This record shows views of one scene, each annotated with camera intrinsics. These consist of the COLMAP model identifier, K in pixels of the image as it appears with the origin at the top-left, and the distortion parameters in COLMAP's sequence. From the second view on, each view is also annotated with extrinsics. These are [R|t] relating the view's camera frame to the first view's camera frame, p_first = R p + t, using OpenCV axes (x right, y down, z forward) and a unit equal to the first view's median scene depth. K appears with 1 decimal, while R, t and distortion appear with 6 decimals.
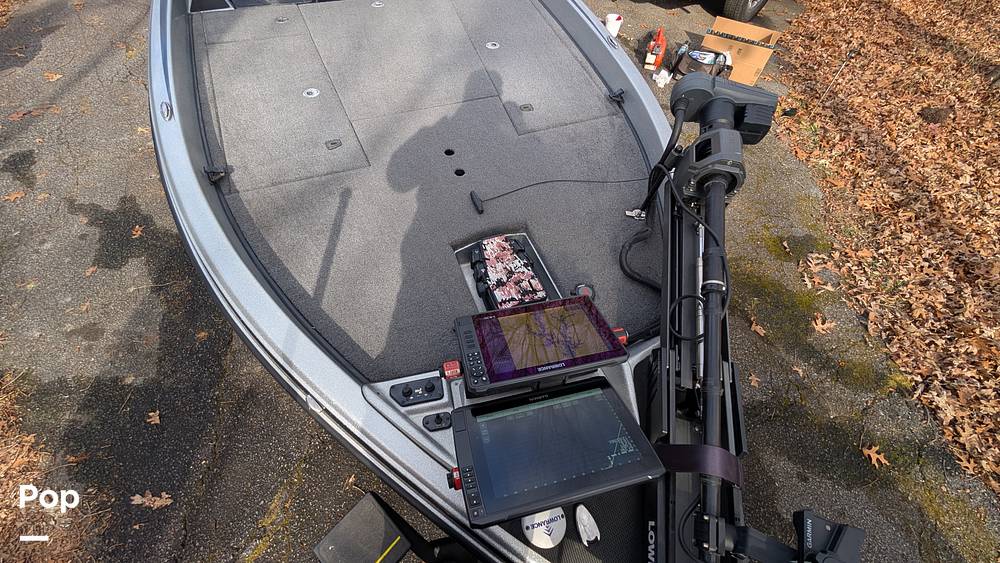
lens RADIAL K [[376.5, 0, 499.0], [0, 376.5, 283.6], [0, 0, 1]] dist [-0.000296, 0.000163]
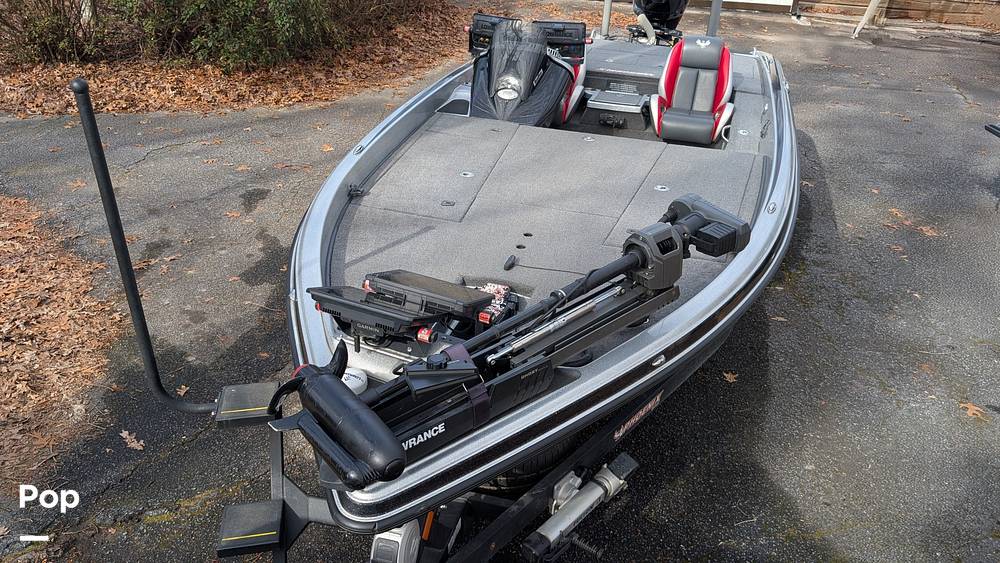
lens RADIAL K [[749.2, 0, 503.9], [0, 749.2, 253.2], [0, 0, 1]] dist [0.011001, -0.003226]
pose [[0.801837, 0.260966, -0.537545, 0.964306], [-0.505858, 0.775298, -0.378181, 0.521030], [0.318065, 0.575161, 0.753674, -0.566507]]
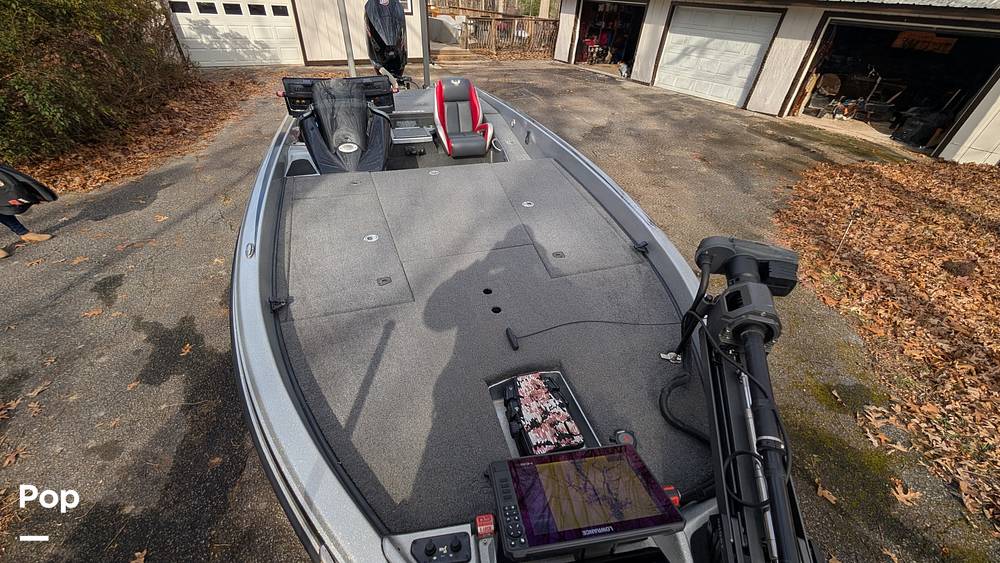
lens RADIAL K [[376.5, 0, 499.0], [0, 376.5, 283.6], [0, 0, 1]] dist [-0.000296, 0.000163]
pose [[0.997122, 0.031450, -0.068978, -0.025329], [-0.052791, 0.941072, -0.334061, -0.009572], [0.054407, 0.336741, 0.940024, -0.024034]]
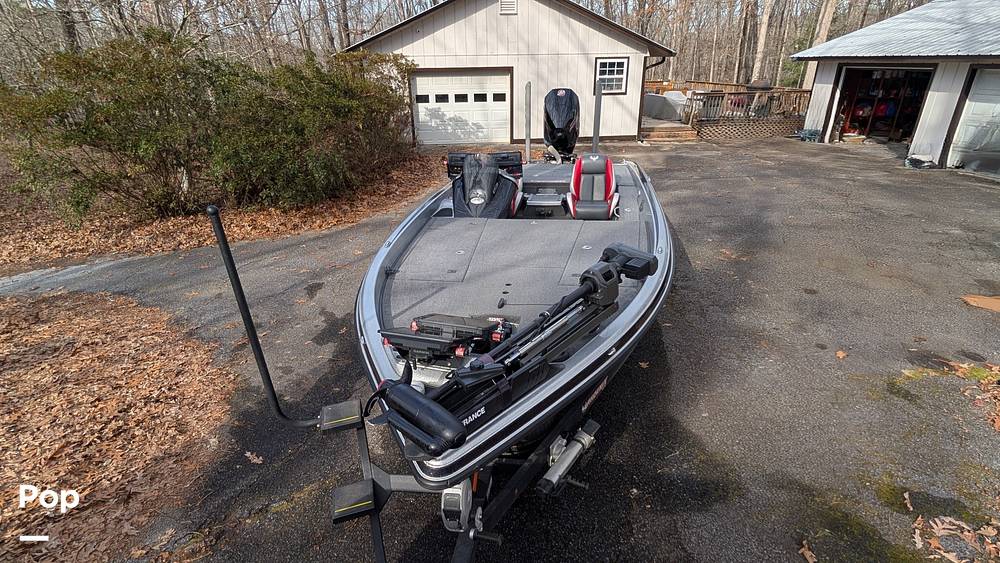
lens RADIAL K [[485.9, 0, 500.0], [0, 485.9, 281.5], [0, 0, 1]] dist [-0.000797, 0.000617]
pose [[0.855550, 0.132626, -0.500444, 0.883369], [-0.388686, 0.803071, -0.451664, 0.593970], [0.341990, 0.580937, 0.738617, -0.548556]]
